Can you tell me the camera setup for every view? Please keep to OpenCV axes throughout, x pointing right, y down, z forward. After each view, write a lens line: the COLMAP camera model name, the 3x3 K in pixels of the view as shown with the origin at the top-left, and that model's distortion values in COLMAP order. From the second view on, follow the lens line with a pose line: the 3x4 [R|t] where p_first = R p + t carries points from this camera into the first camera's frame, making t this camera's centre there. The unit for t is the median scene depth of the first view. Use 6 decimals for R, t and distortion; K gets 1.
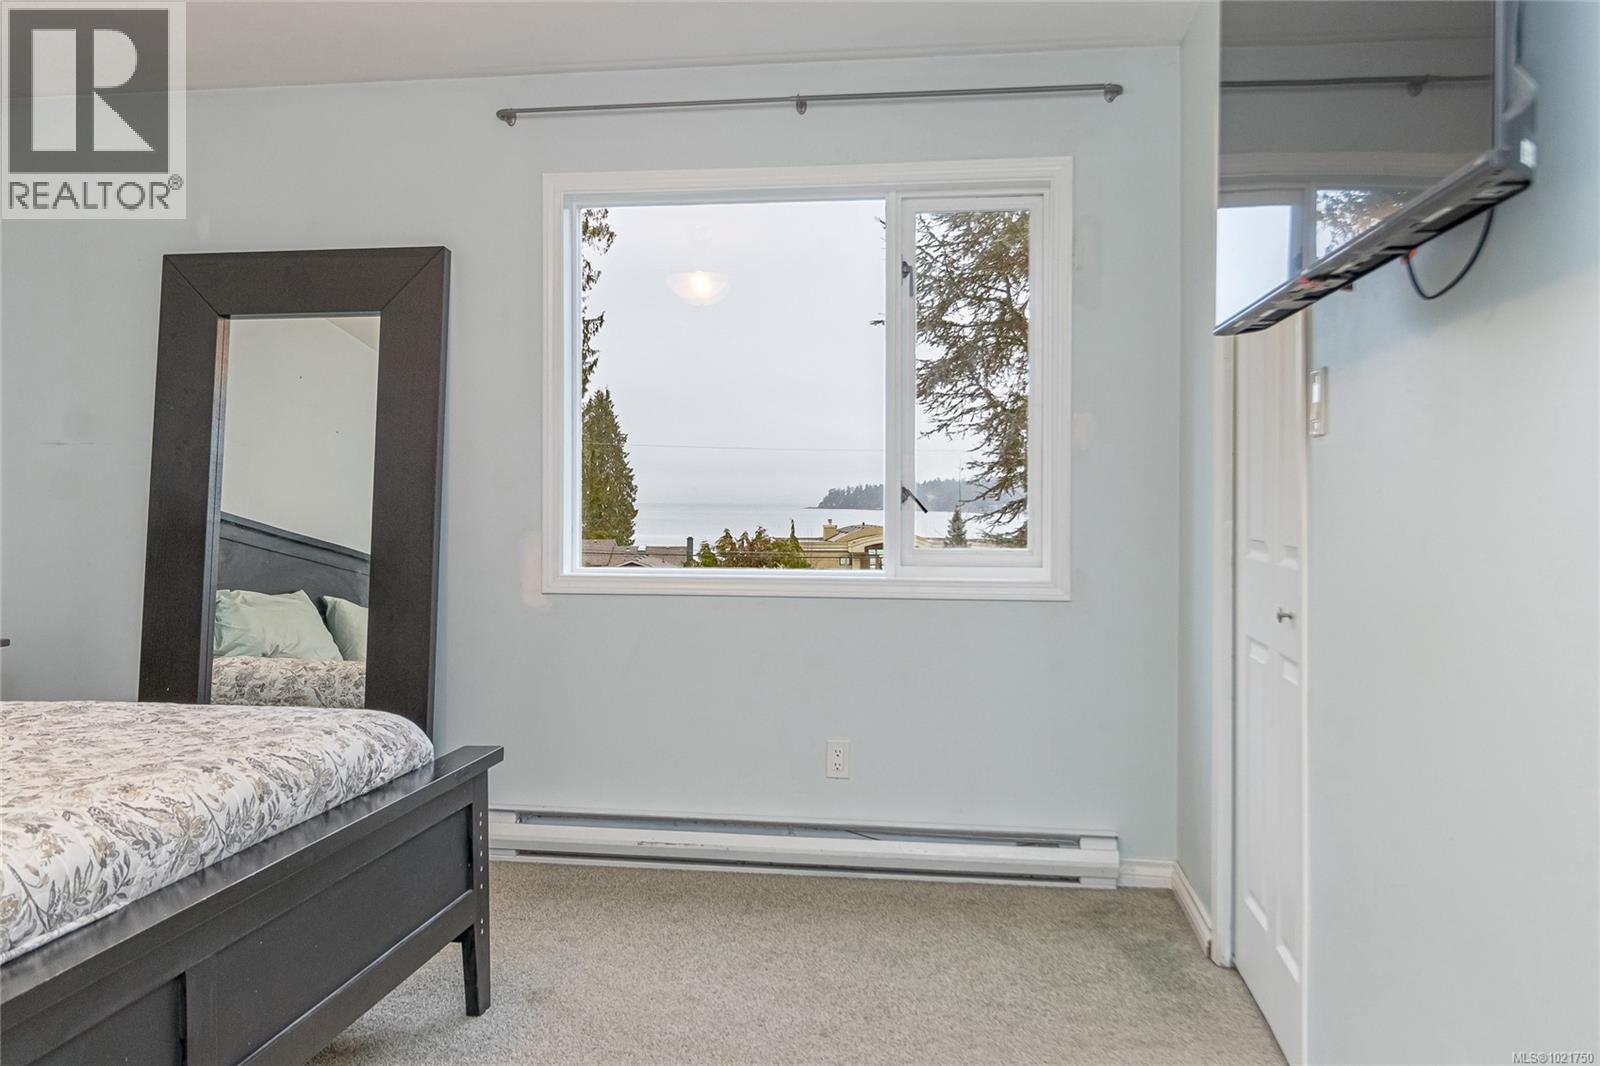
lens RADIAL K [[1286.4, 0, 799.2], [0, 1286.4, 530.4], [0, 0, 1]] dist [0.006839, -0.009703]
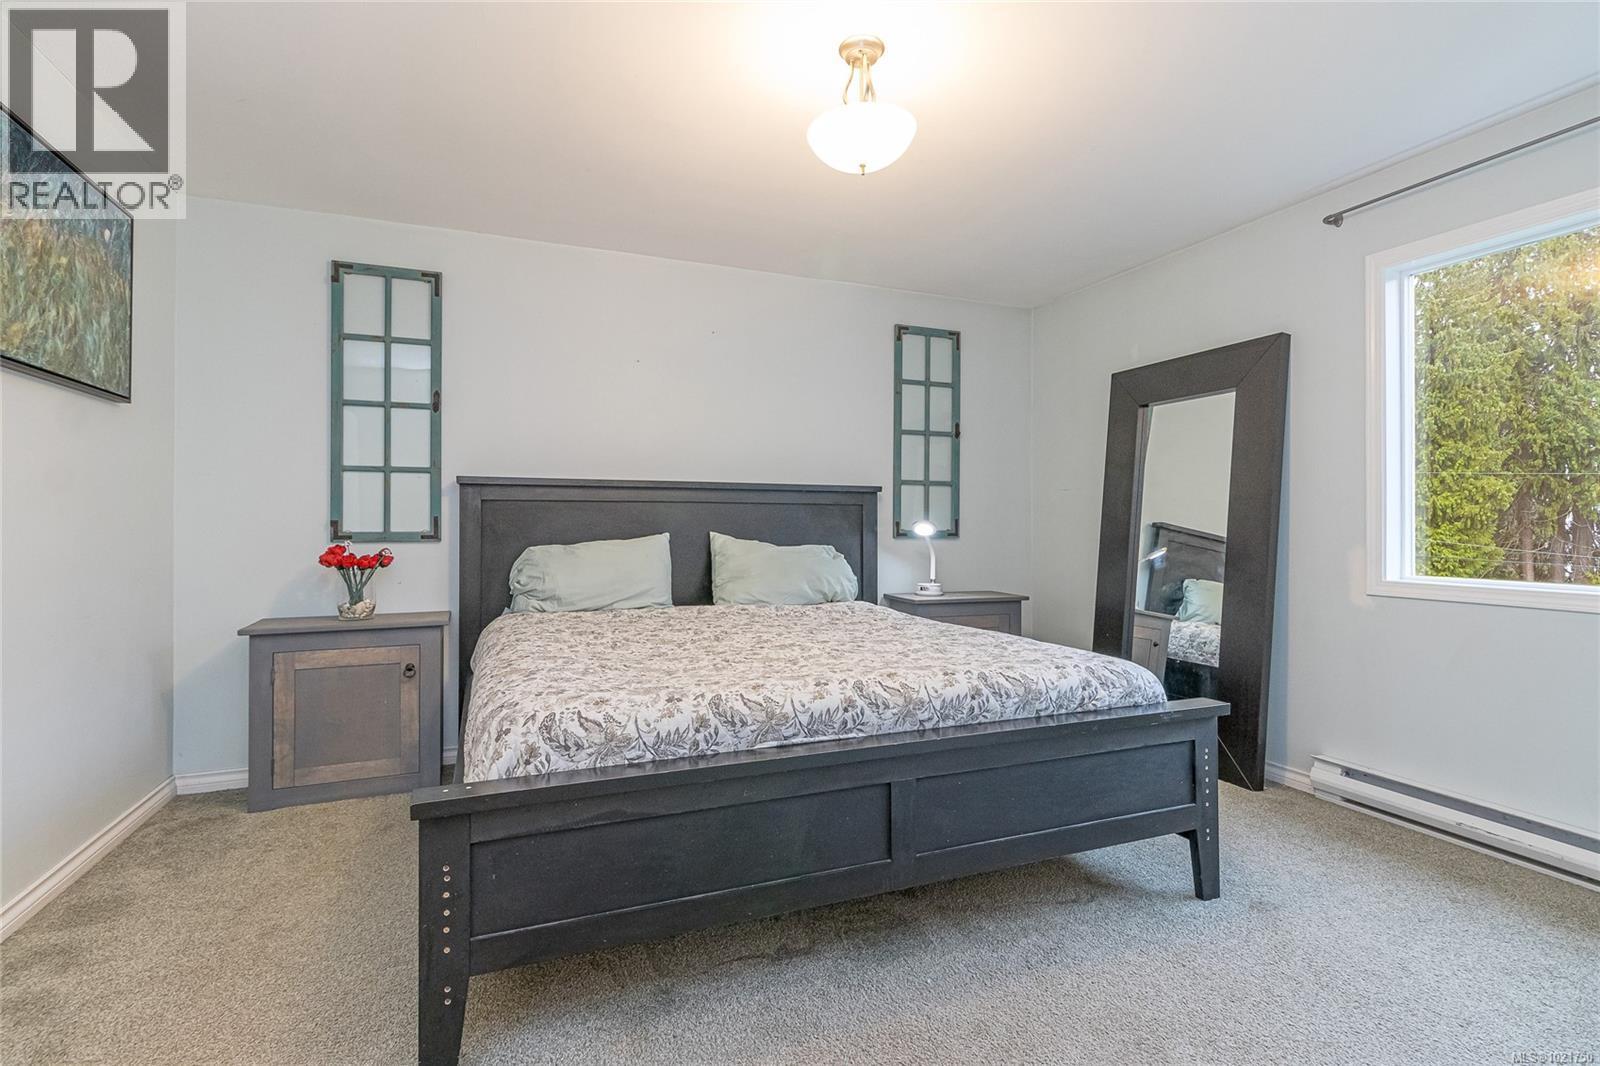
lens RADIAL K [[769.0, 0, 802.4], [0, 769.0, 523.3], [0, 0, 1]] dist [0.003611, 0.001307]
pose [[0.496050, -0.006488, -0.868270, 0.163206], [-0.015882, 0.999737, -0.016544, 0.001800], [0.868149, 0.021997, 0.495817, 0.151247]]
